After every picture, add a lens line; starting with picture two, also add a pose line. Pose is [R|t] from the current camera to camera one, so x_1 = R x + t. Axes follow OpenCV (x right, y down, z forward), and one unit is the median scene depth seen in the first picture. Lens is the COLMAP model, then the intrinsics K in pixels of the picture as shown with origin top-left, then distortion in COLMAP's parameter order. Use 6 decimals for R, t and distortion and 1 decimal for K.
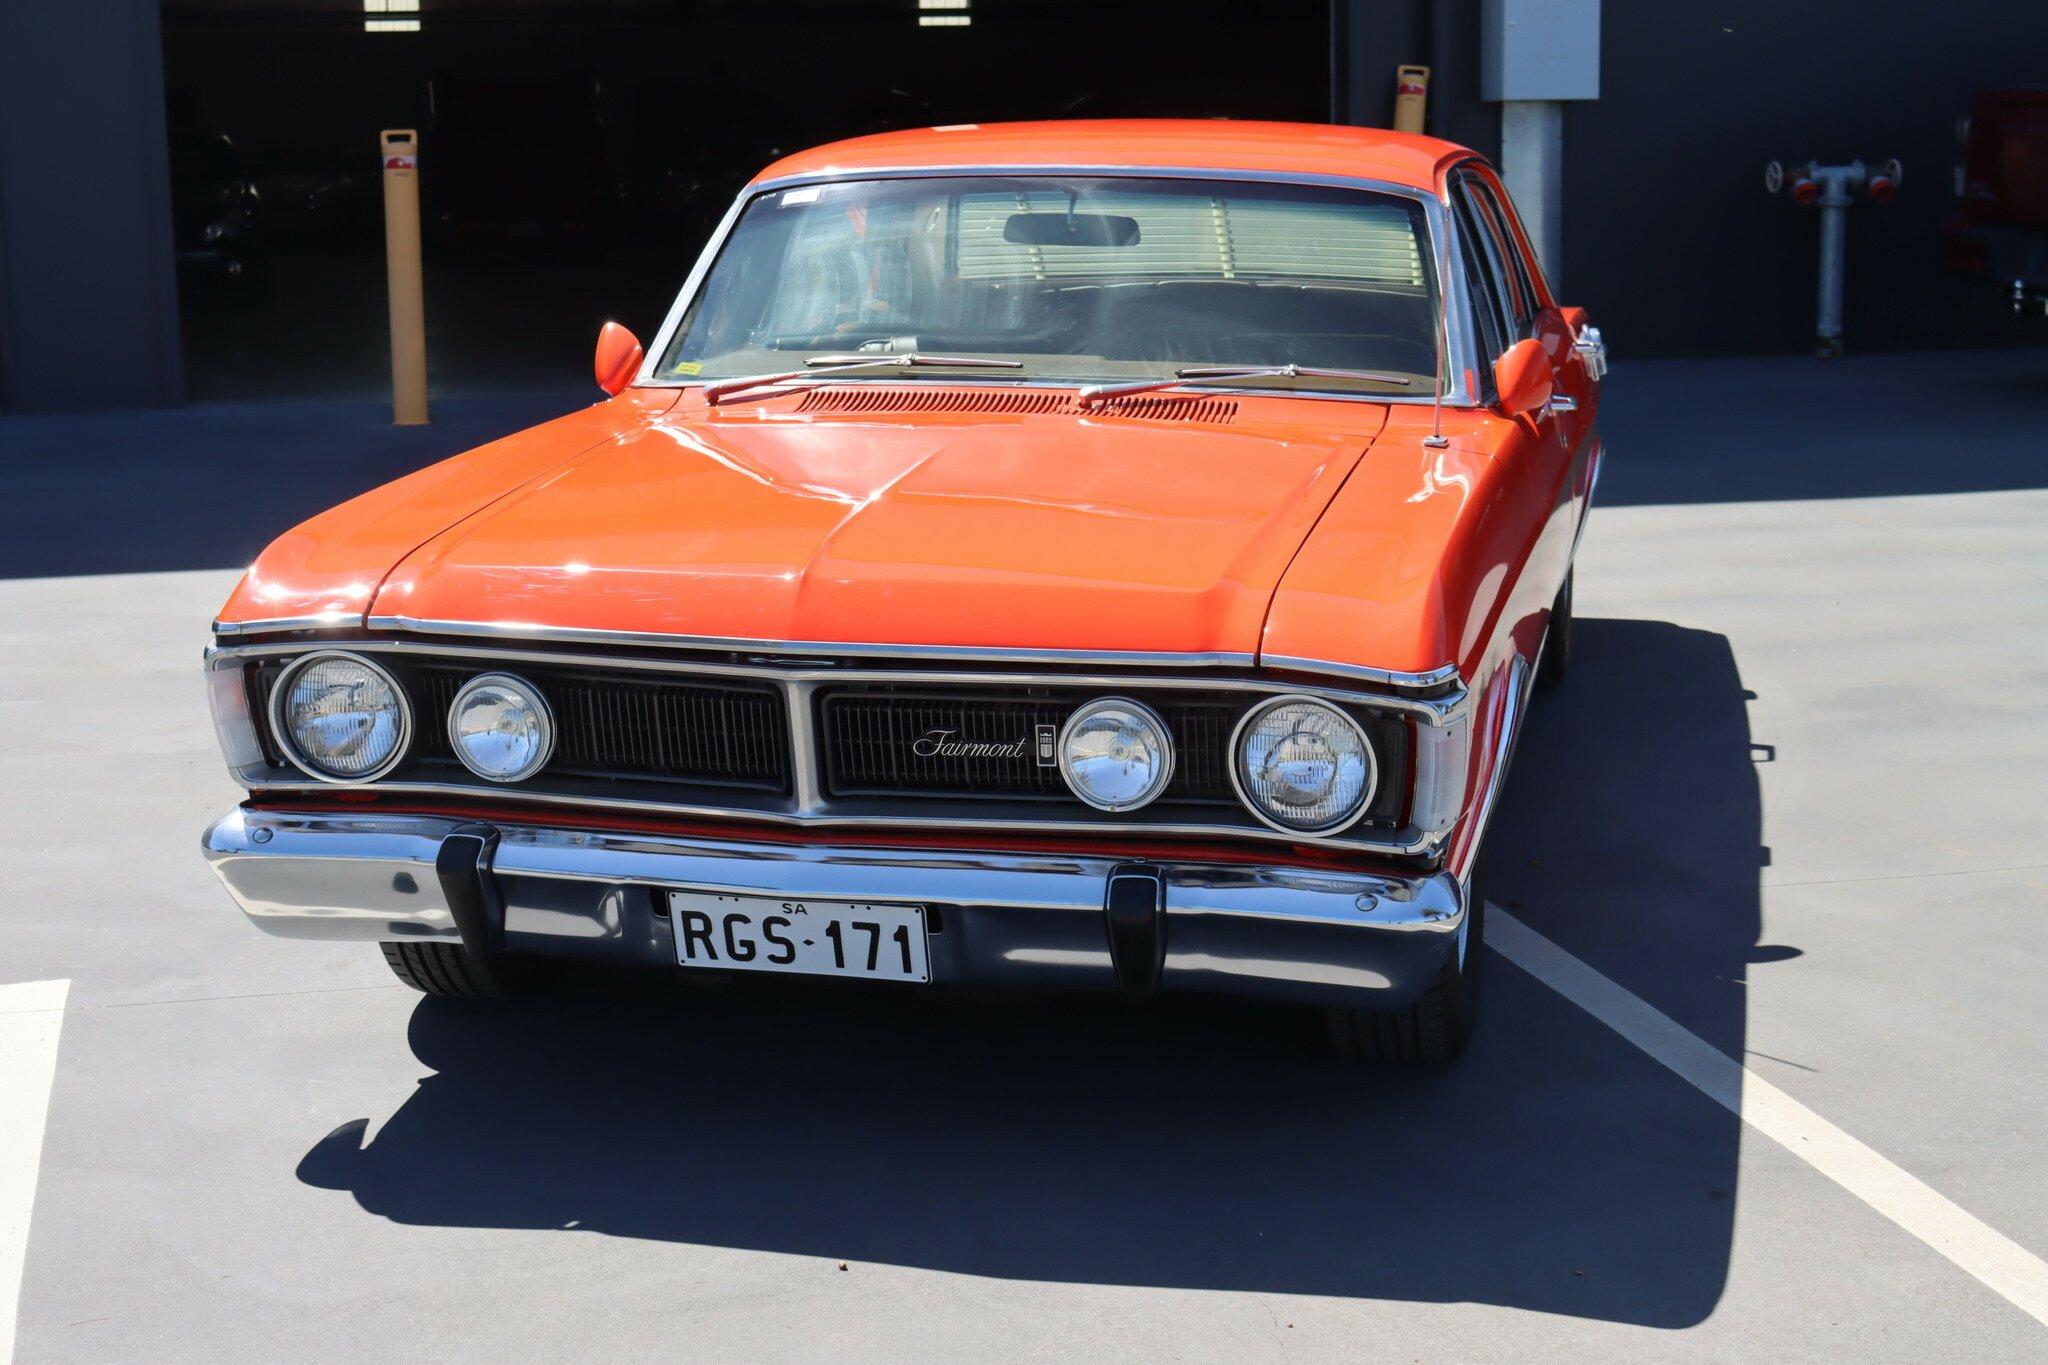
lens RADIAL K [[3003.8, 0, 1024.0], [0, 3003.8, 682.5], [0, 0, 1]] dist [-0.028451, -0.020065]
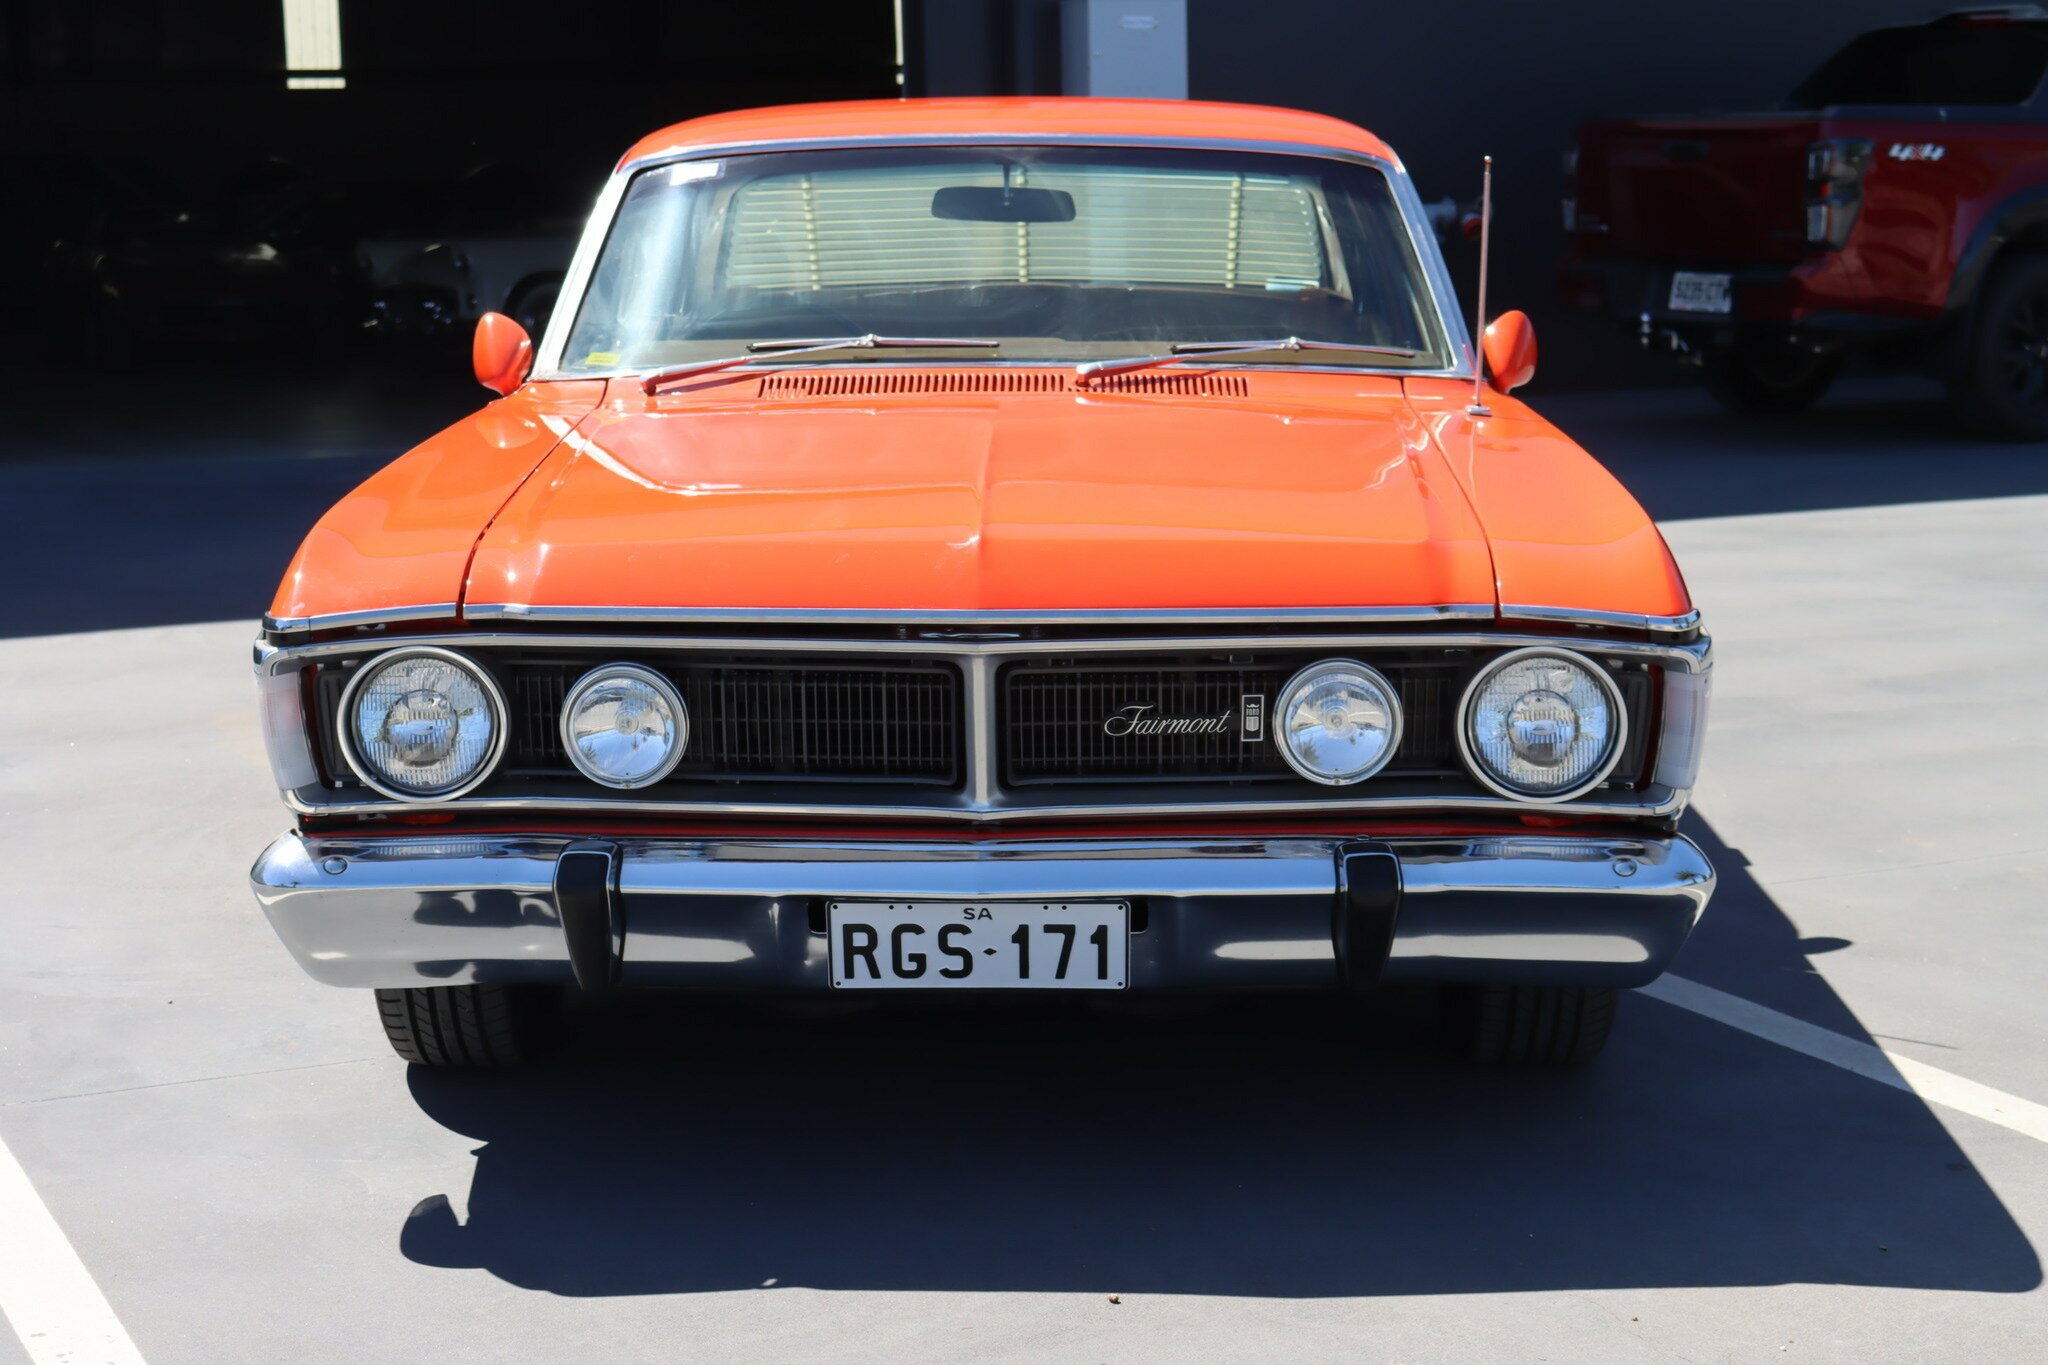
lens RADIAL K [[3266.4, 0, 1024.0], [0, 3266.4, 682.5], [0, 0, 1]] dist [-0.012994, -0.005473]
pose [[0.978855, -0.035510, 0.201450, -0.254018], [0.043519, 0.998423, -0.035466, 0.041548], [-0.199873, 0.043482, 0.978856, 0.044939]]
